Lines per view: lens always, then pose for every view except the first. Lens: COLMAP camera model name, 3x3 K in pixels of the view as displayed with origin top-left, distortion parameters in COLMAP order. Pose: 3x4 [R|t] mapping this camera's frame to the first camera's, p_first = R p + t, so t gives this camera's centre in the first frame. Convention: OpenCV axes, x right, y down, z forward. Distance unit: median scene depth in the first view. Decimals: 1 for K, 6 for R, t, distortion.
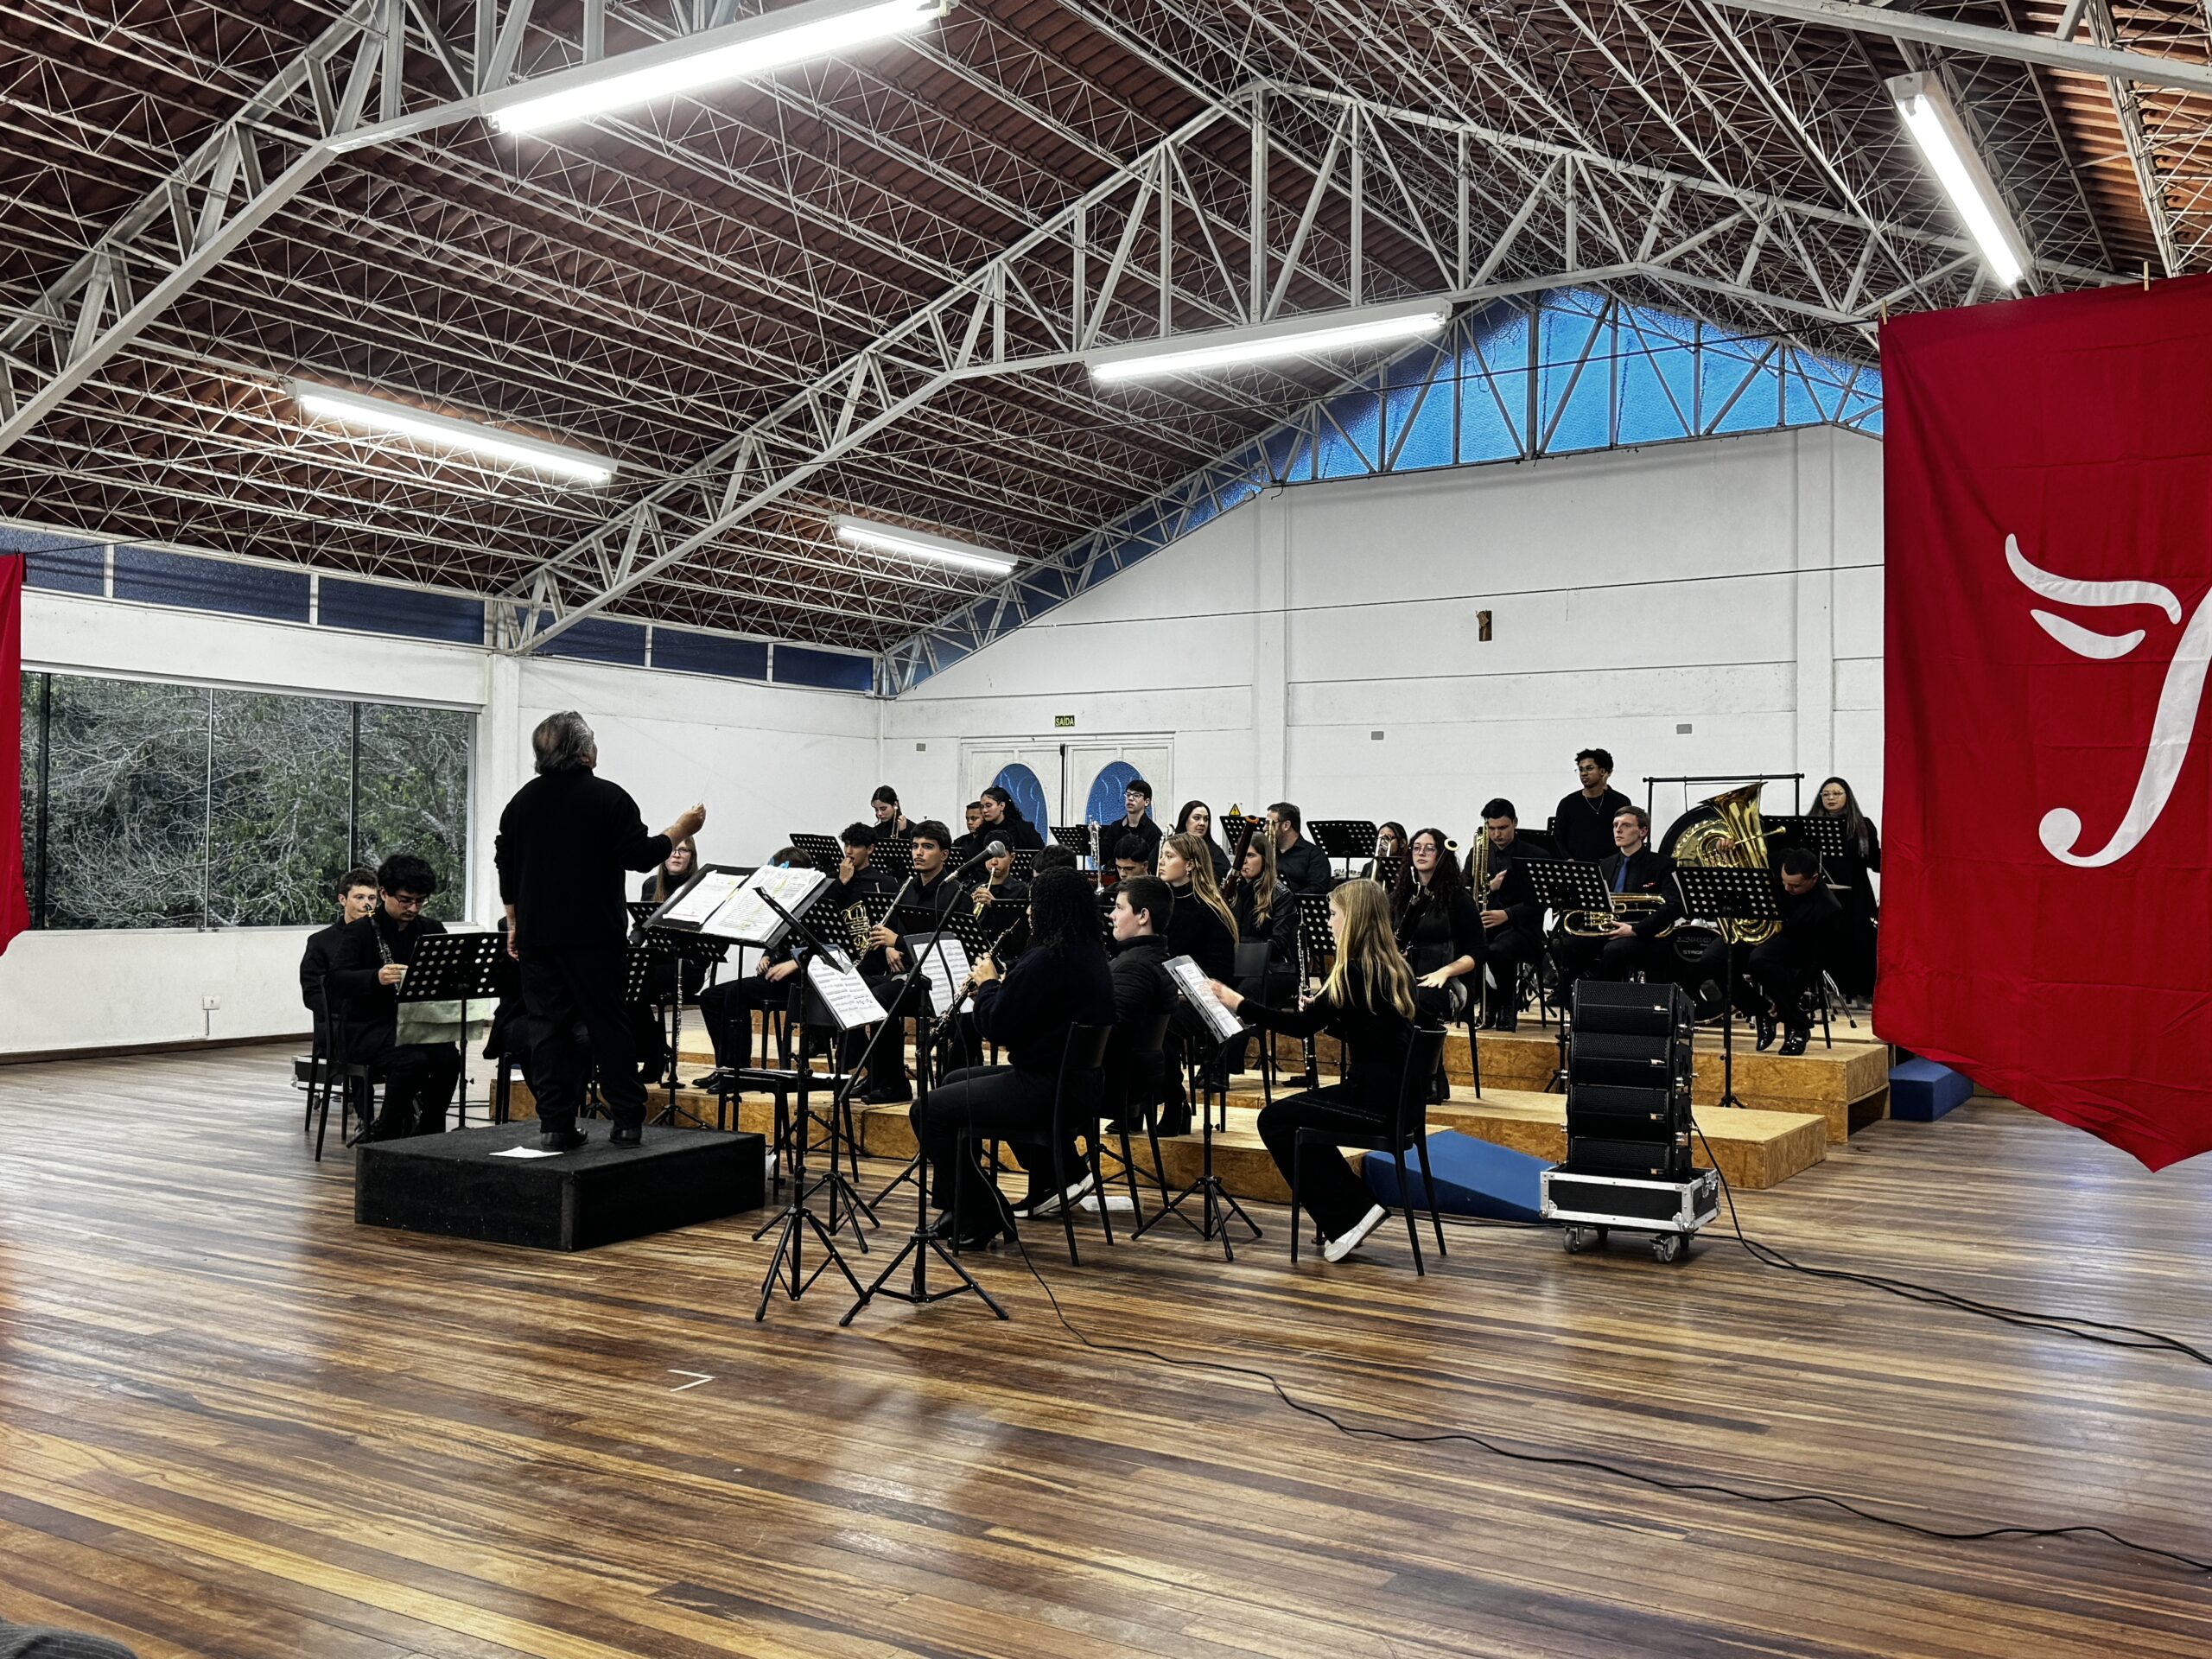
lens RADIAL K [[1980.2, 0, 1106.0], [0, 1980.2, 829.5], [0, 0, 1]] dist [0.245633, -0.549649]
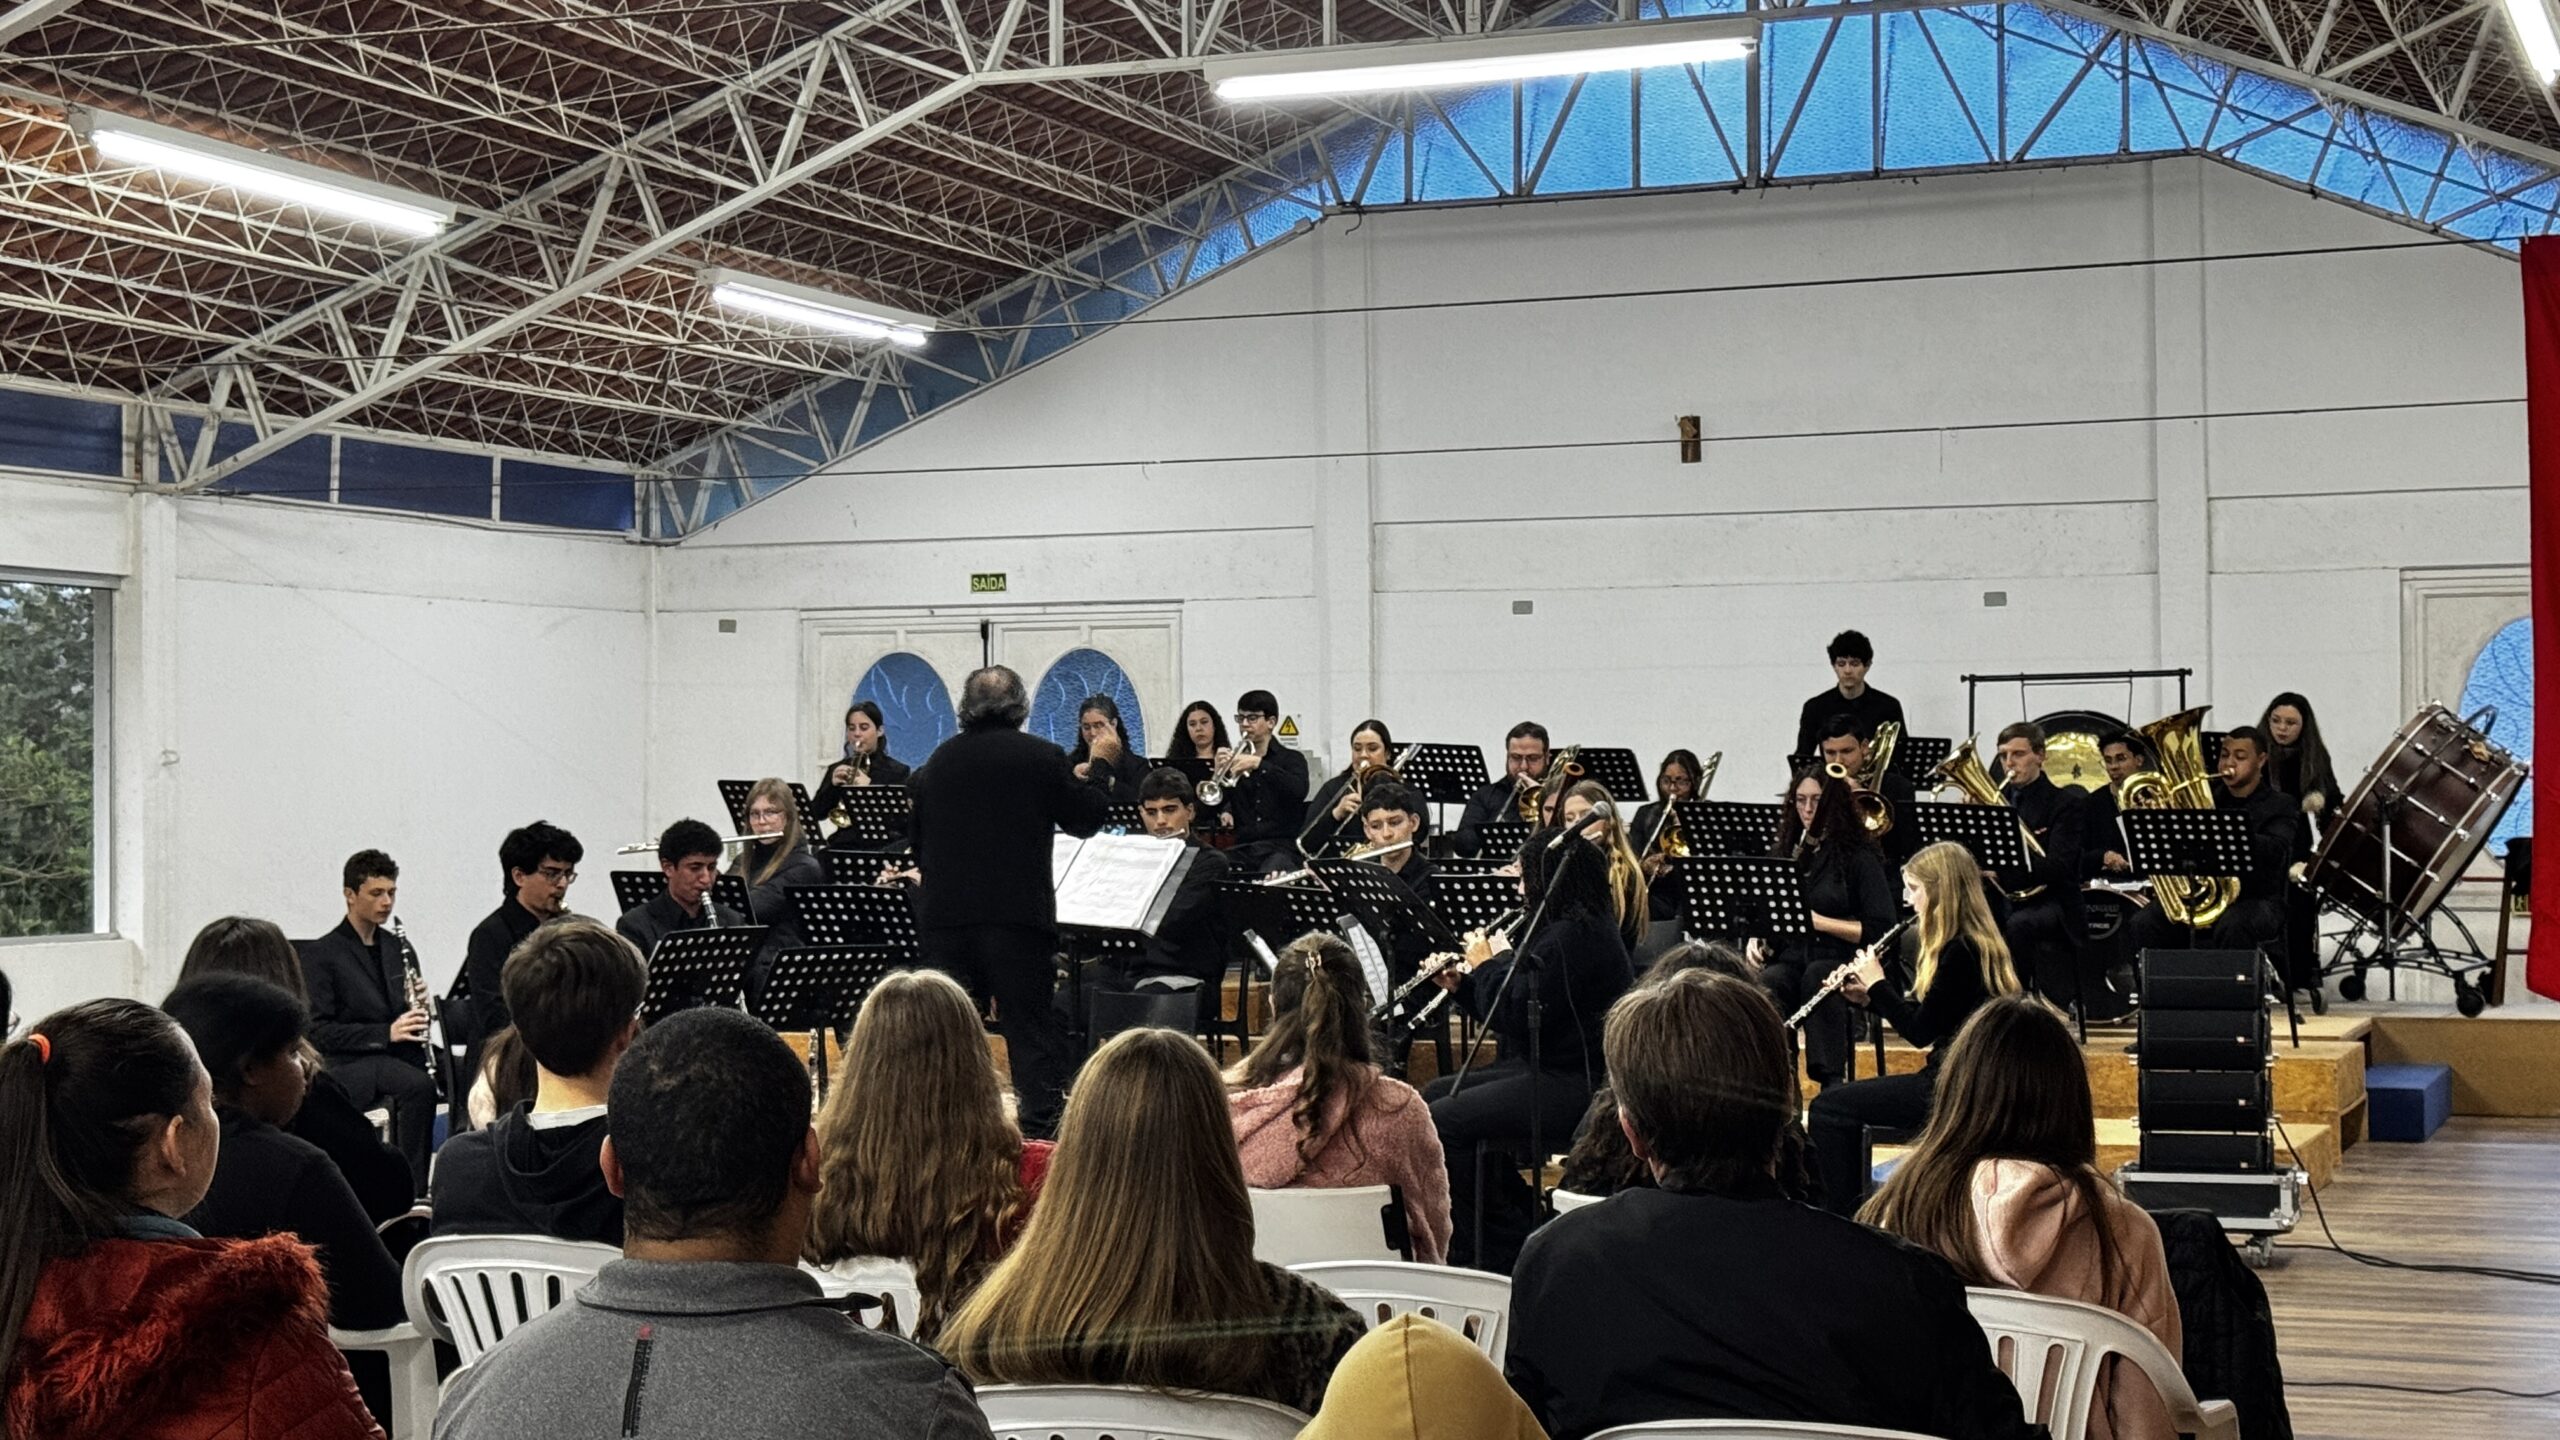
lens RADIAL K [[4010.1, 0, 1280.0], [0, 4010.1, 720.0], [0, 0, 1]] dist [0.163686, -0.039550]
pose [[0.982617, -0.014025, 0.185113, -0.197193], [0.014690, 0.999890, -0.002223, -0.010392], [-0.185062, 0.004903, 0.982715, -0.276317]]
